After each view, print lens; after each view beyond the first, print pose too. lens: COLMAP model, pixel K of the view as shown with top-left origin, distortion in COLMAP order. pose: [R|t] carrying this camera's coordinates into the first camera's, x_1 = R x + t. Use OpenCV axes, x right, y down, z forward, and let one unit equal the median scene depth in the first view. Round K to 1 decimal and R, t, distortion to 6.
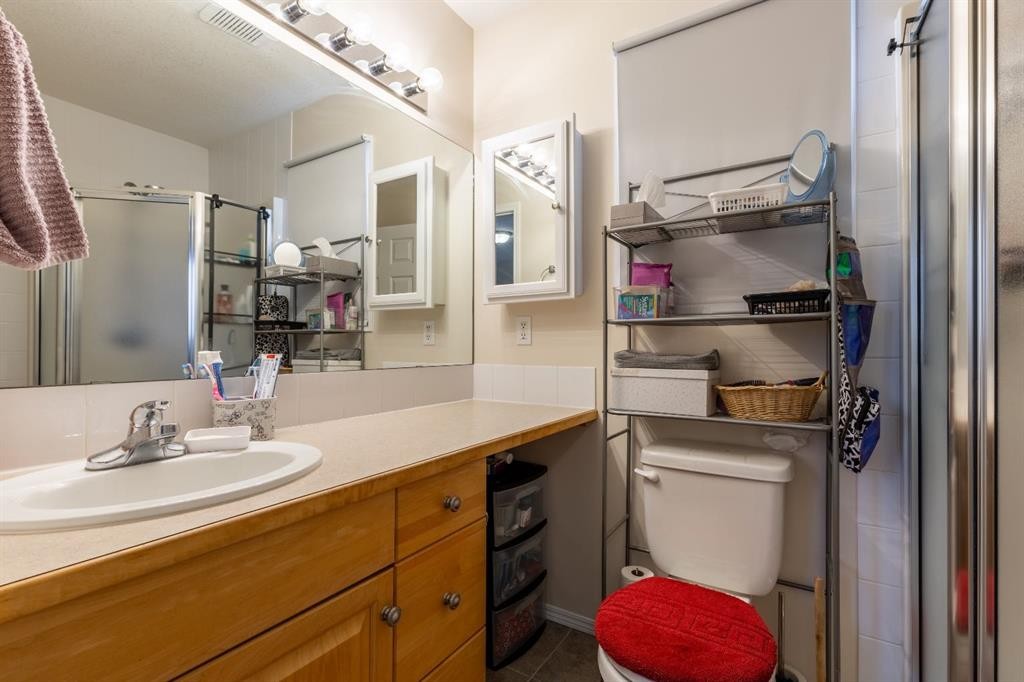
lens RADIAL K [[467.9, 0, 509.1], [0, 467.9, 342.3], [0, 0, 1]] dist [-0.000842, -0.002617]
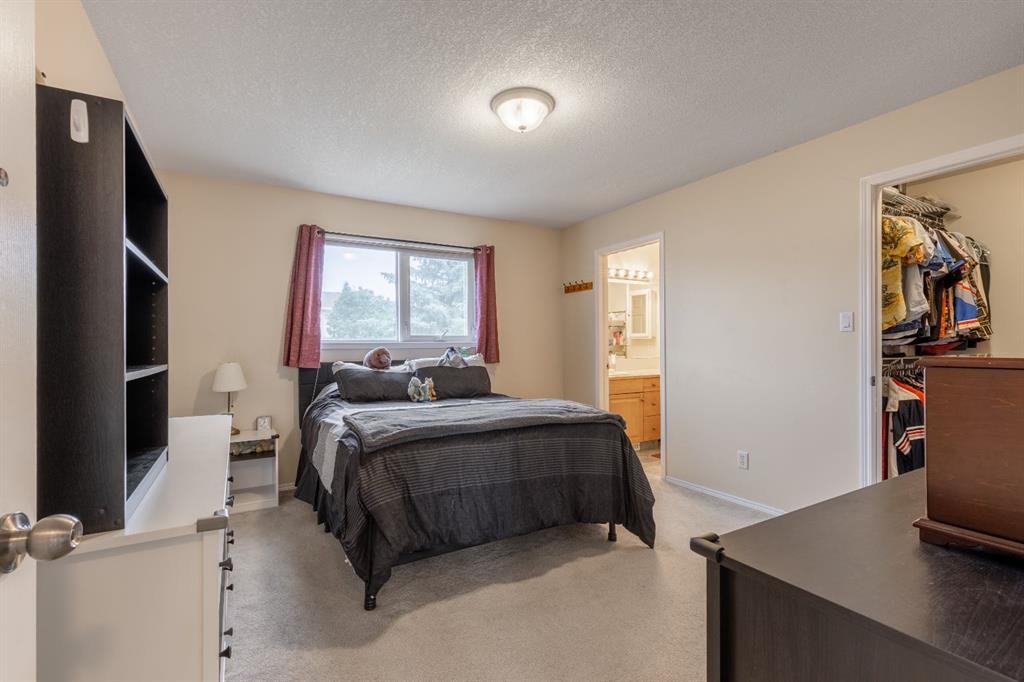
lens RADIAL K [[467.9, 0, 511.9], [0, 467.9, 341.8], [0, 0, 1]] dist [-0.000842, -0.002617]
pose [[0.895434, -0.002709, -0.445186, 0.517145], [0.002143, 0.999996, -0.001774, -0.066360], [0.445189, 0.000634, 0.895436, -2.895562]]
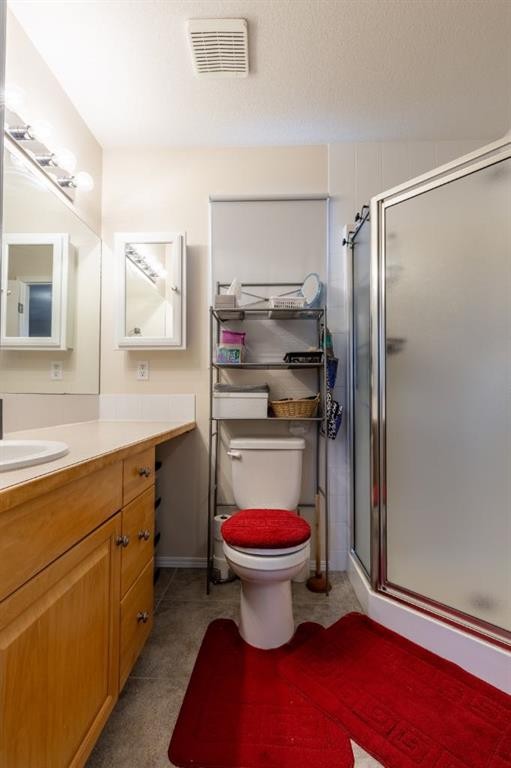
lens RADIAL K [[350.9, 0, 259.7], [0, 350.9, 386.4], [0, 0, 1]] dist [-0.000842, -0.002617]
pose [[0.850046, 0.016809, 0.526441, -0.304530], [-0.005658, 0.999724, -0.022786, 0.062943], [-0.526679, 0.016390, 0.849906, -0.140295]]
